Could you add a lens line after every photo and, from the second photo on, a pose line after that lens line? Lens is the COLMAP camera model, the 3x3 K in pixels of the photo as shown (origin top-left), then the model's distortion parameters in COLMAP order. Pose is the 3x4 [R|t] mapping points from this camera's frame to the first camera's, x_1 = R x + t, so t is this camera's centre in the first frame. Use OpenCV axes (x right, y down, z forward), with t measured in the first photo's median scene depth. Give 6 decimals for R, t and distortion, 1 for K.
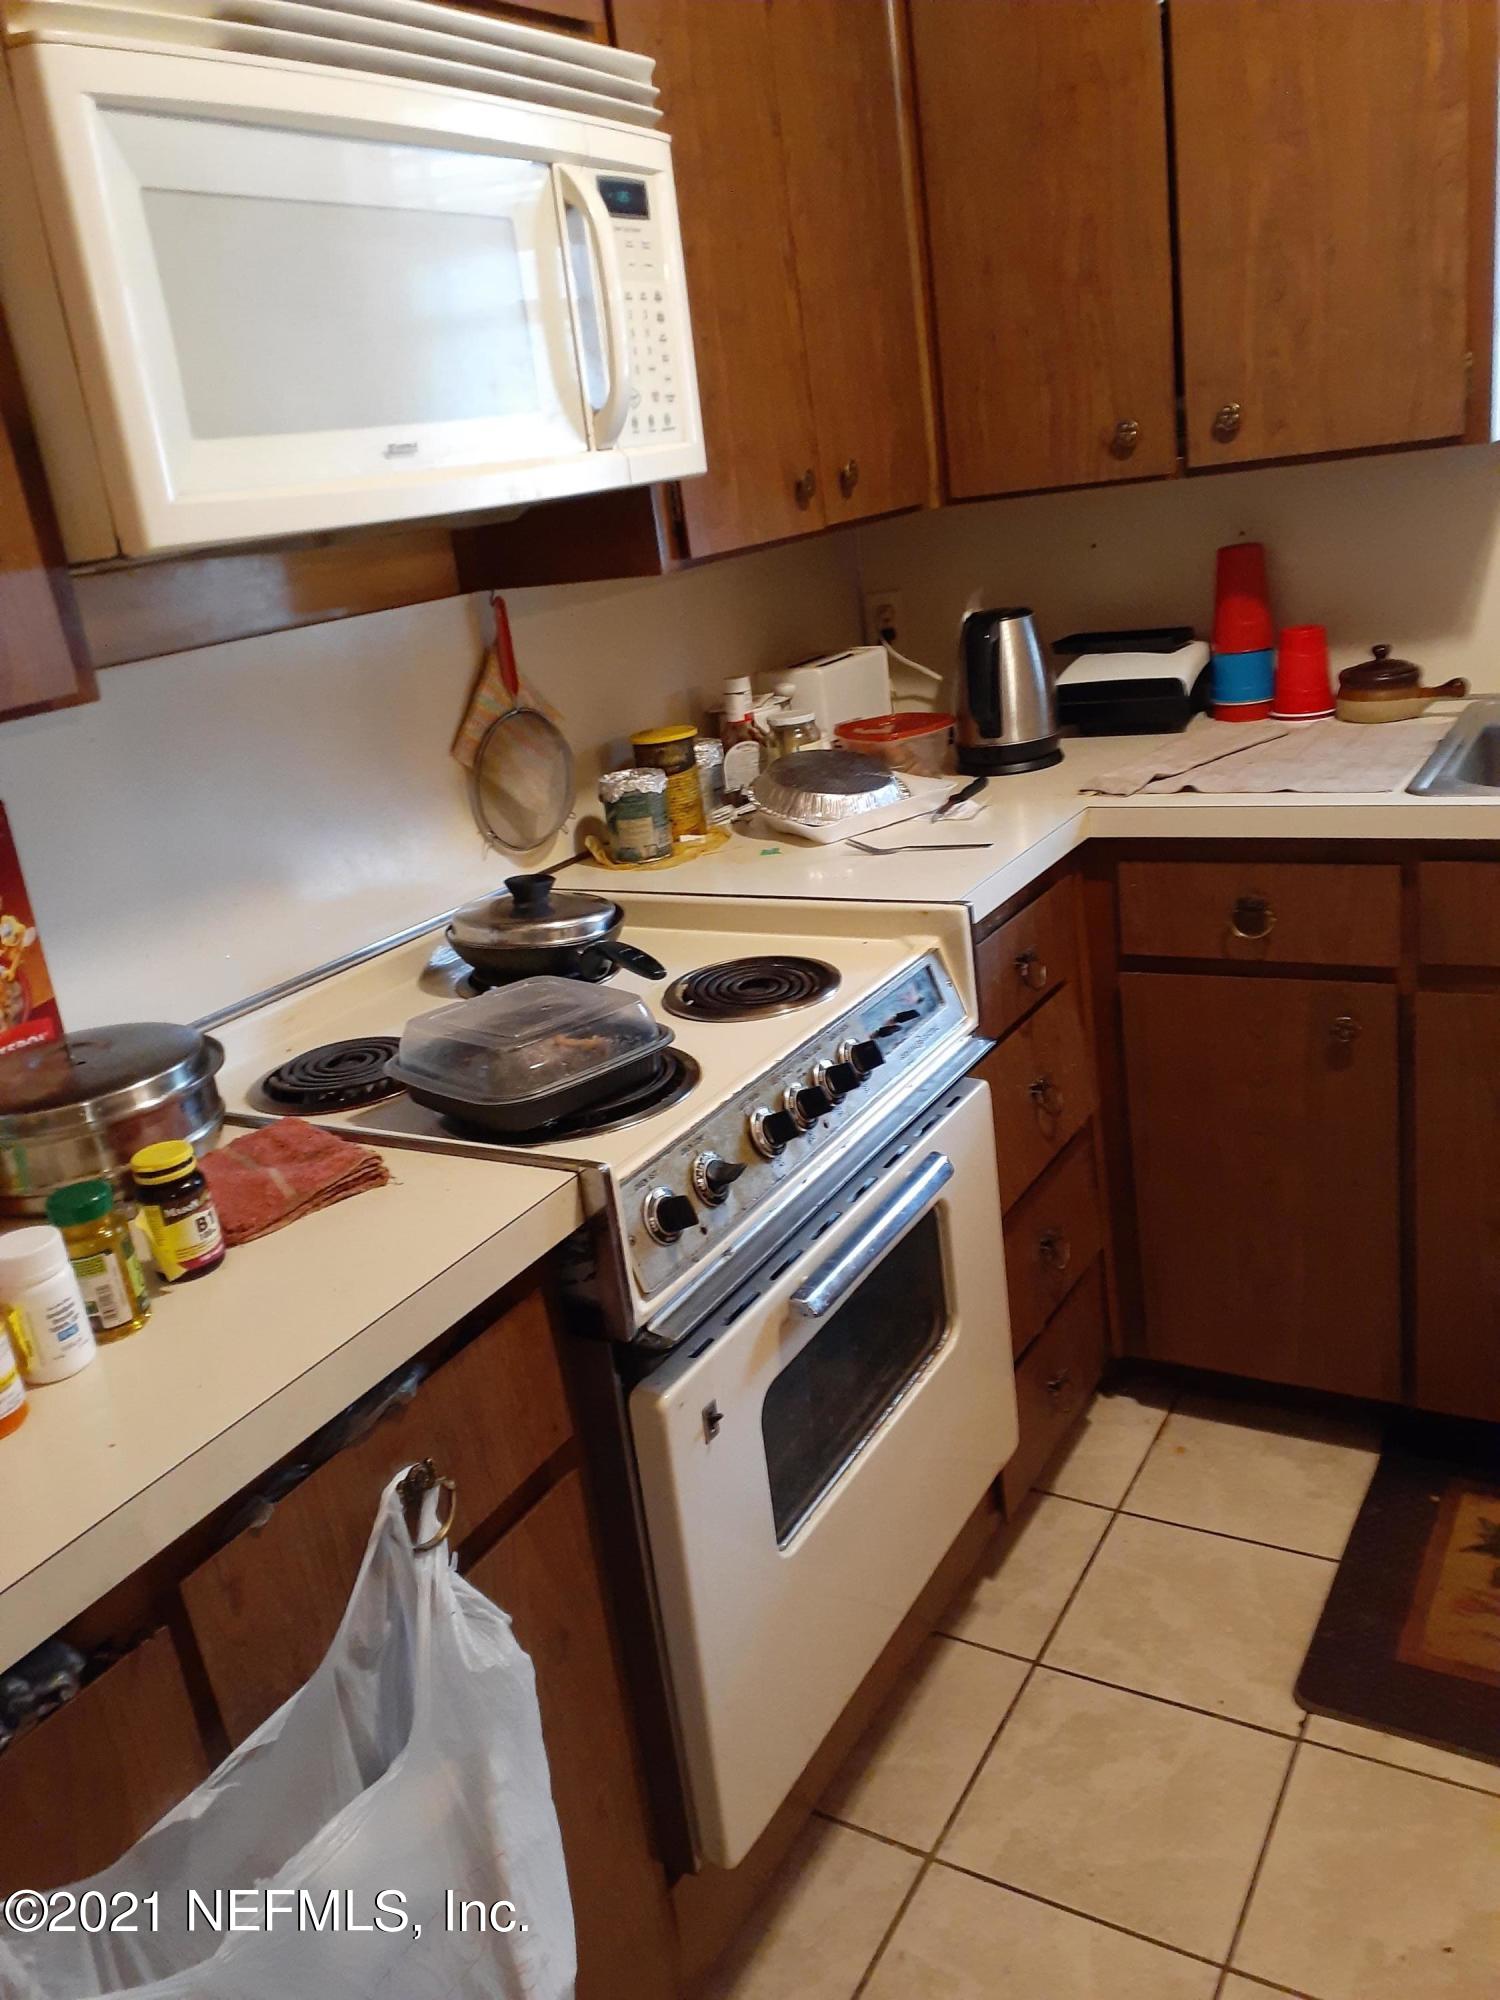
lens RADIAL K [[1579.1, 0, 750.0], [0, 1579.1, 1000.0], [0, 0, 1]] dist [-0.005085, -0.006408]
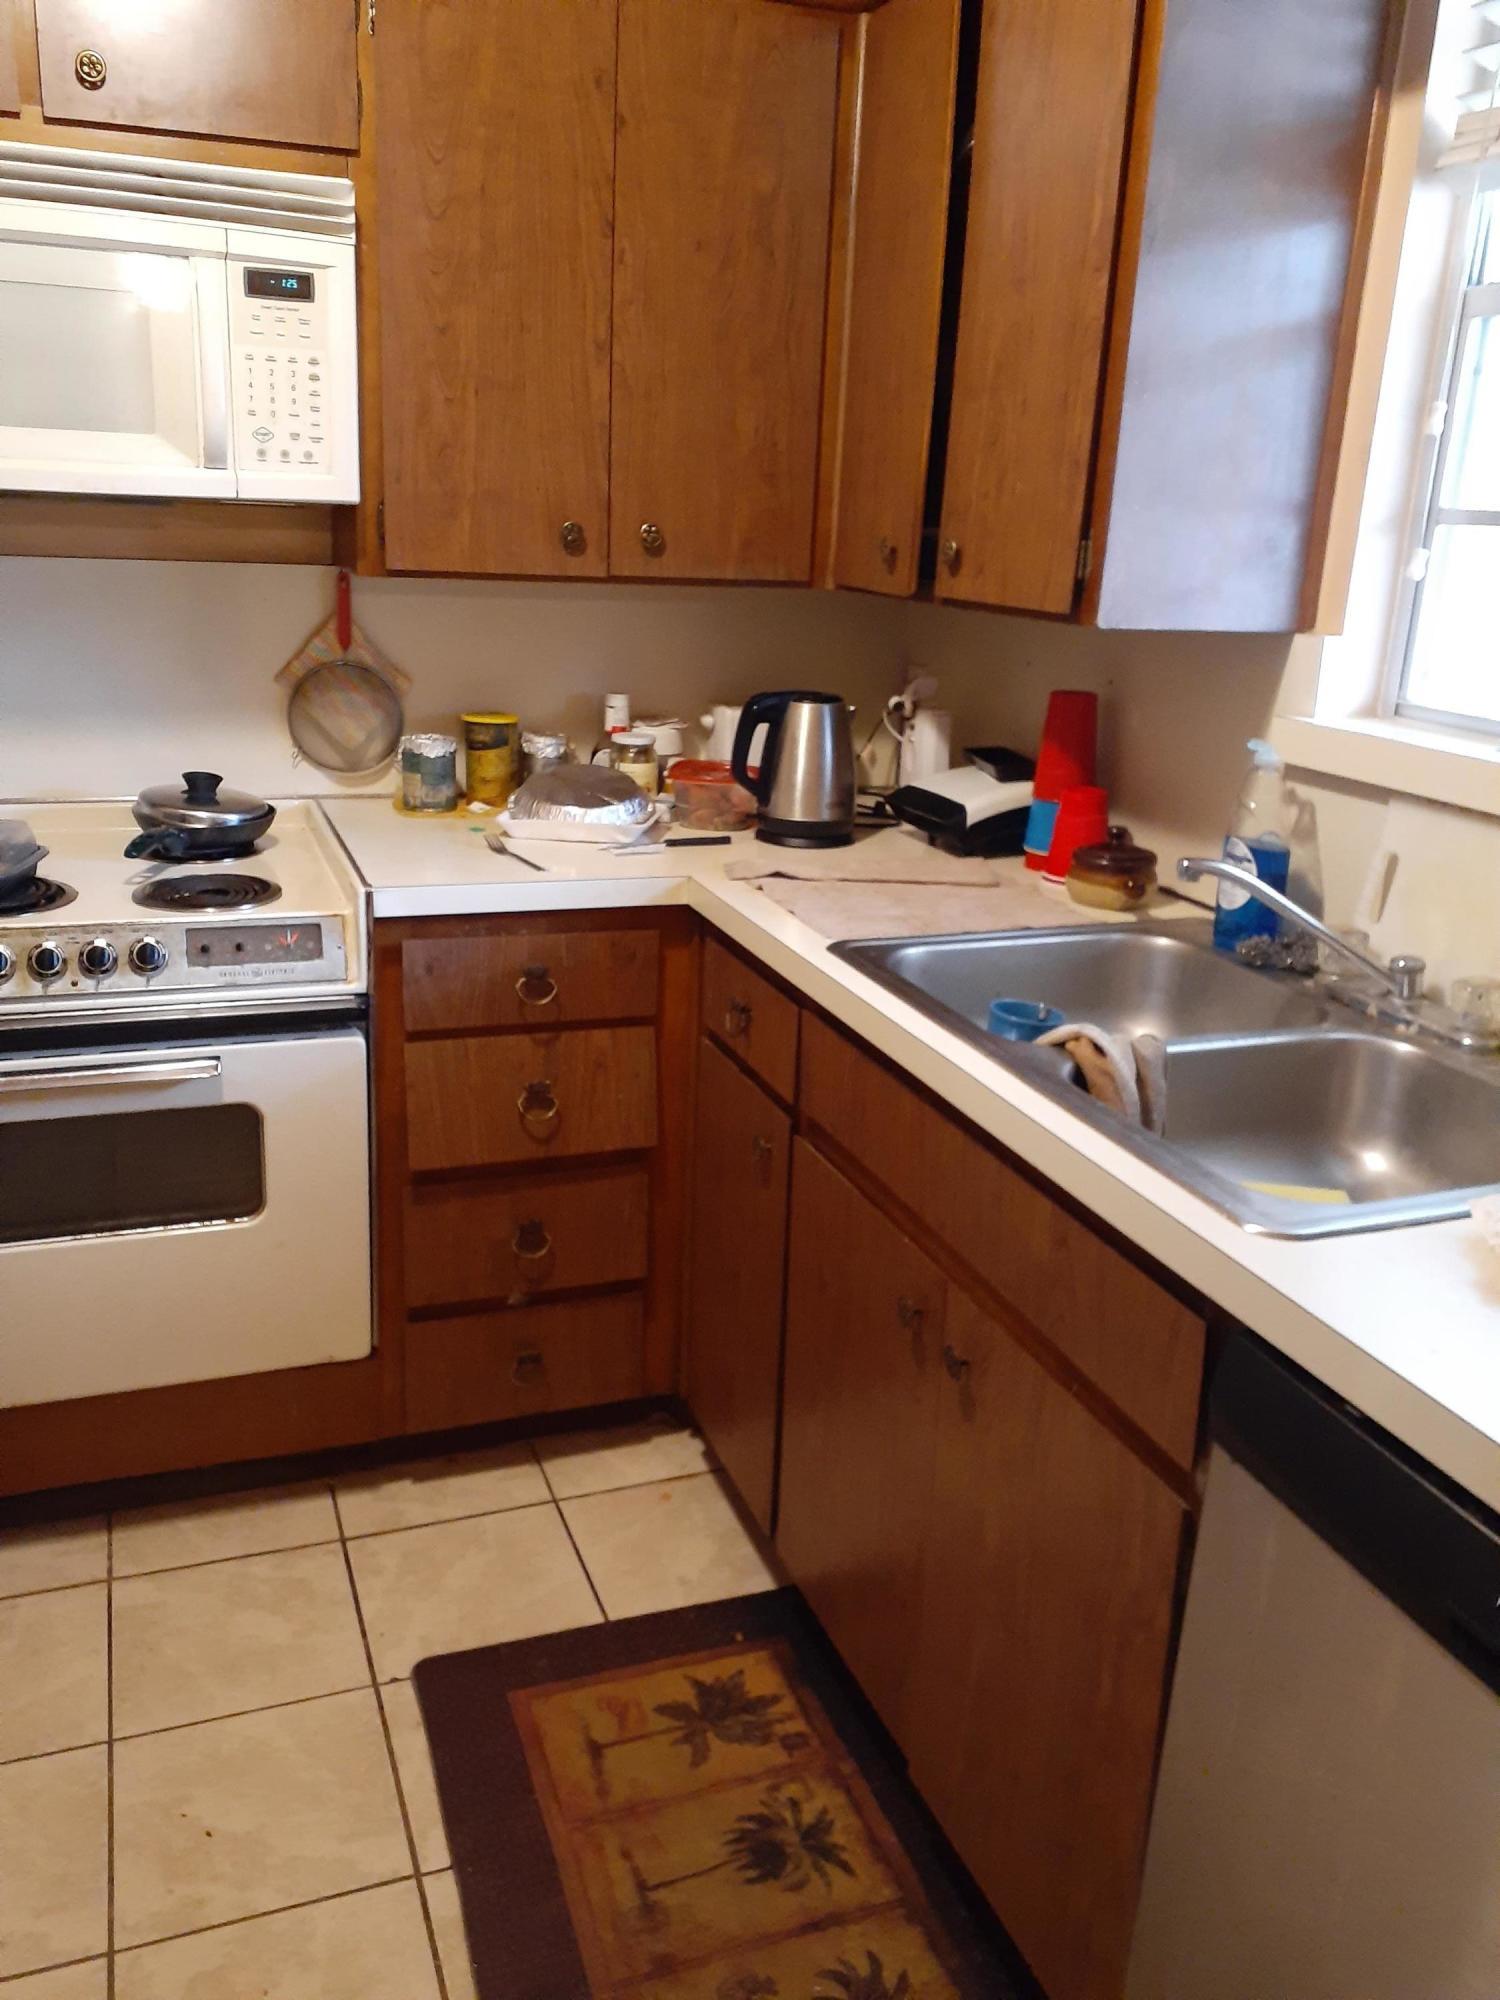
lens RADIAL K [[1569.9, 0, 750.0], [0, 1569.9, 1000.0], [0, 0, 1]] dist [0.003402, -0.043284]
pose [[0.770943, 0.346049, -0.534693, 0.899181], [-0.344210, 0.932734, 0.107362, -0.182322], [0.535879, 0.101277, 0.838199, 0.141516]]
